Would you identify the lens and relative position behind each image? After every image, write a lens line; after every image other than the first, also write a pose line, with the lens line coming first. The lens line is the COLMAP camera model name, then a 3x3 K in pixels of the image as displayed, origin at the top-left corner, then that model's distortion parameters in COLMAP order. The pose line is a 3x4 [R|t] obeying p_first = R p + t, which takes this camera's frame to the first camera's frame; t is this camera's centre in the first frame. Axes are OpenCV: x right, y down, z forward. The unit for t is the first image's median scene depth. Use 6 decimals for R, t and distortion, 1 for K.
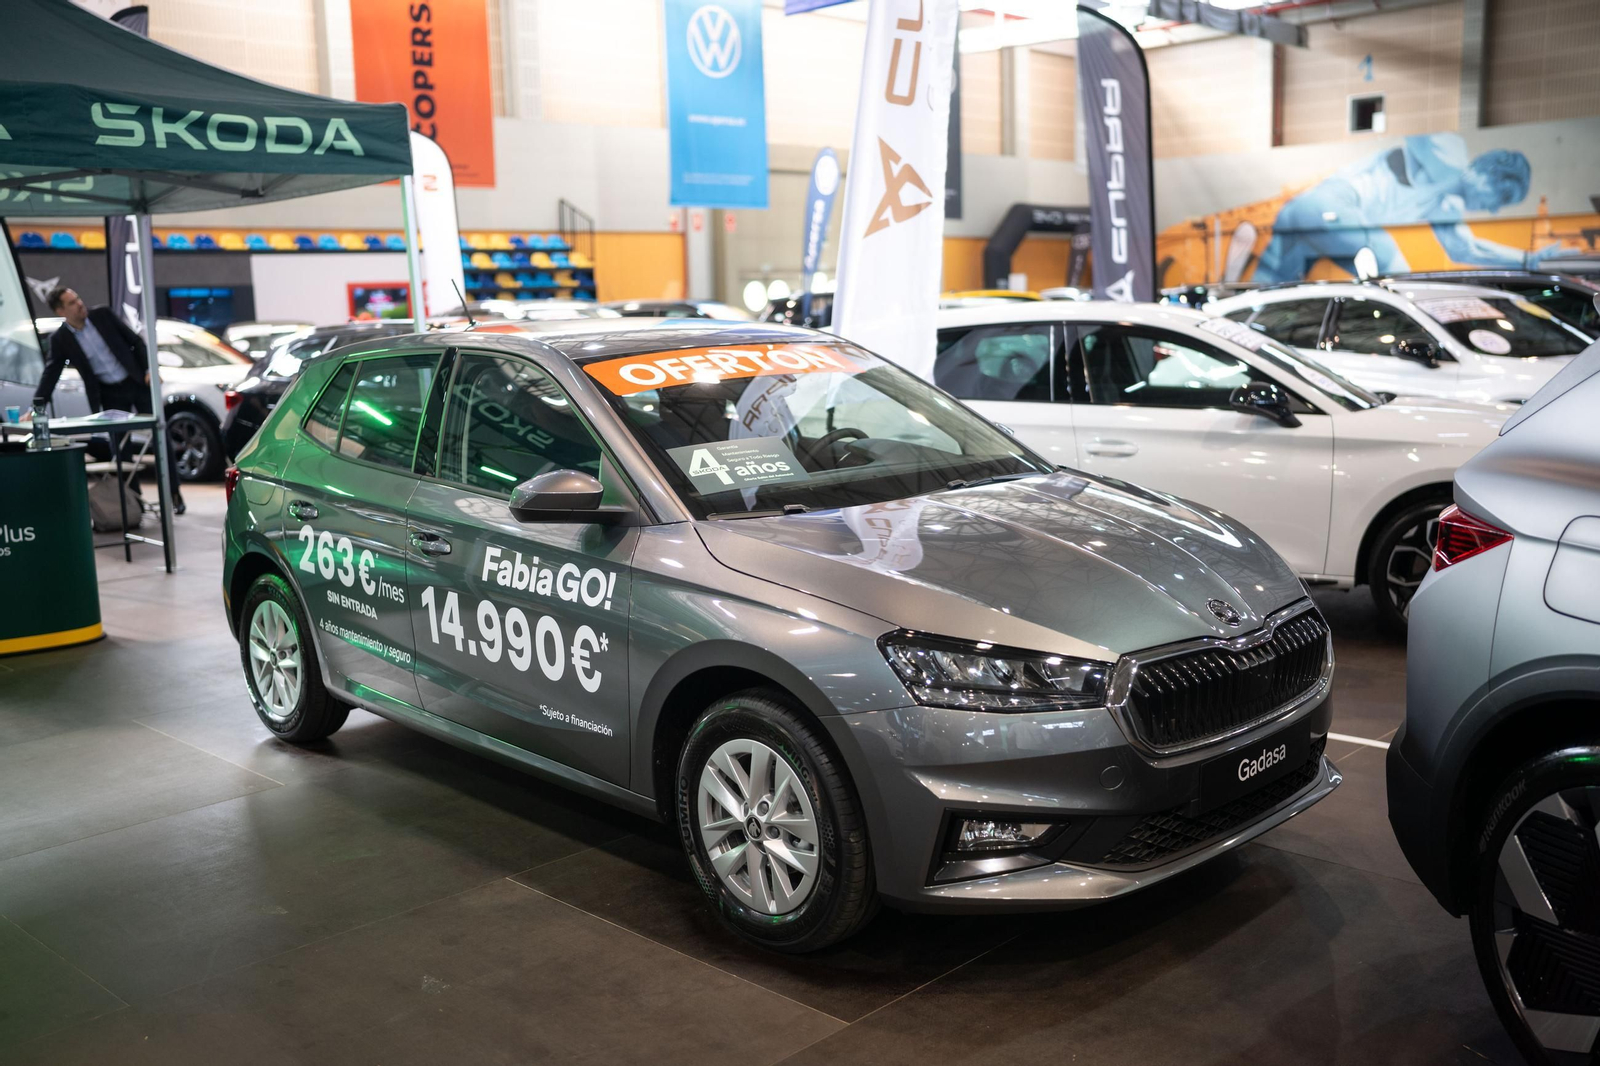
lens RADIAL K [[1449.8, 0, 813.0], [0, 1449.8, 528.6], [0, 0, 1]] dist [-0.080267, 0.160998]
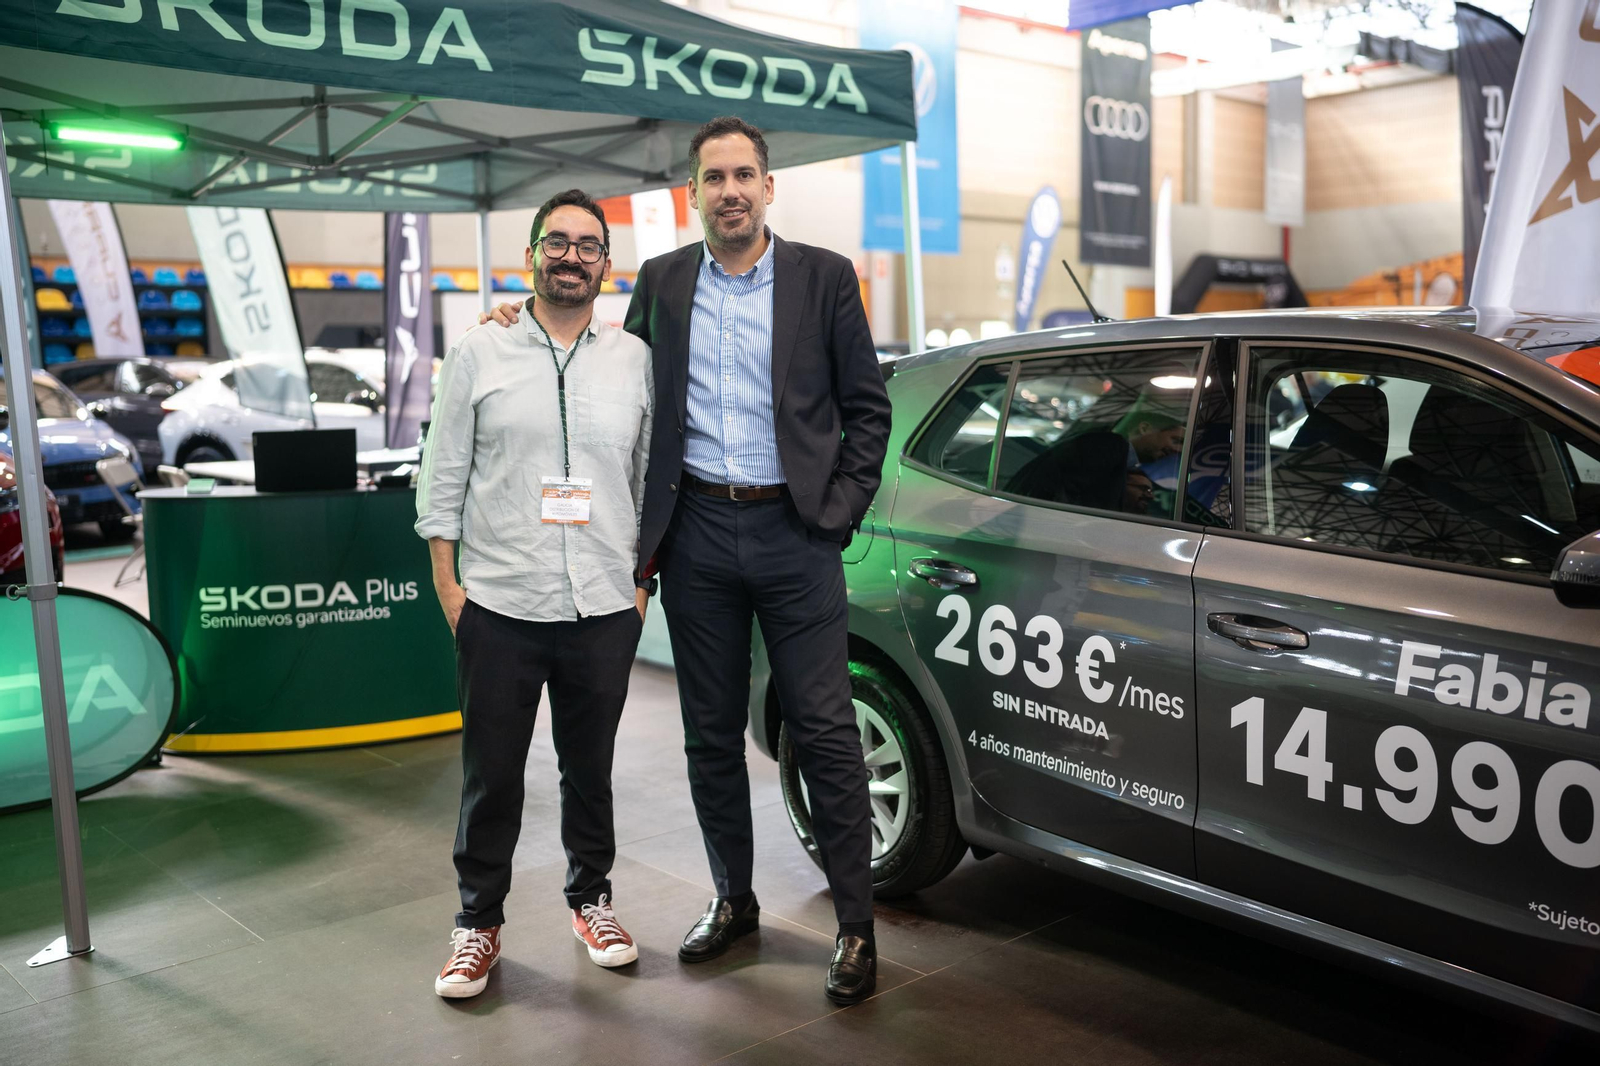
lens RADIAL K [[1479.6, 0, 859.3], [0, 1479.6, 537.4], [0, 0, 1]] dist [-0.023271, 0.000000]
pose [[0.997854, 0.017637, -0.063055, -0.283572], [-0.019759, 0.999254, -0.033184, -0.004328], [0.062423, 0.034359, 0.997458, 0.228977]]
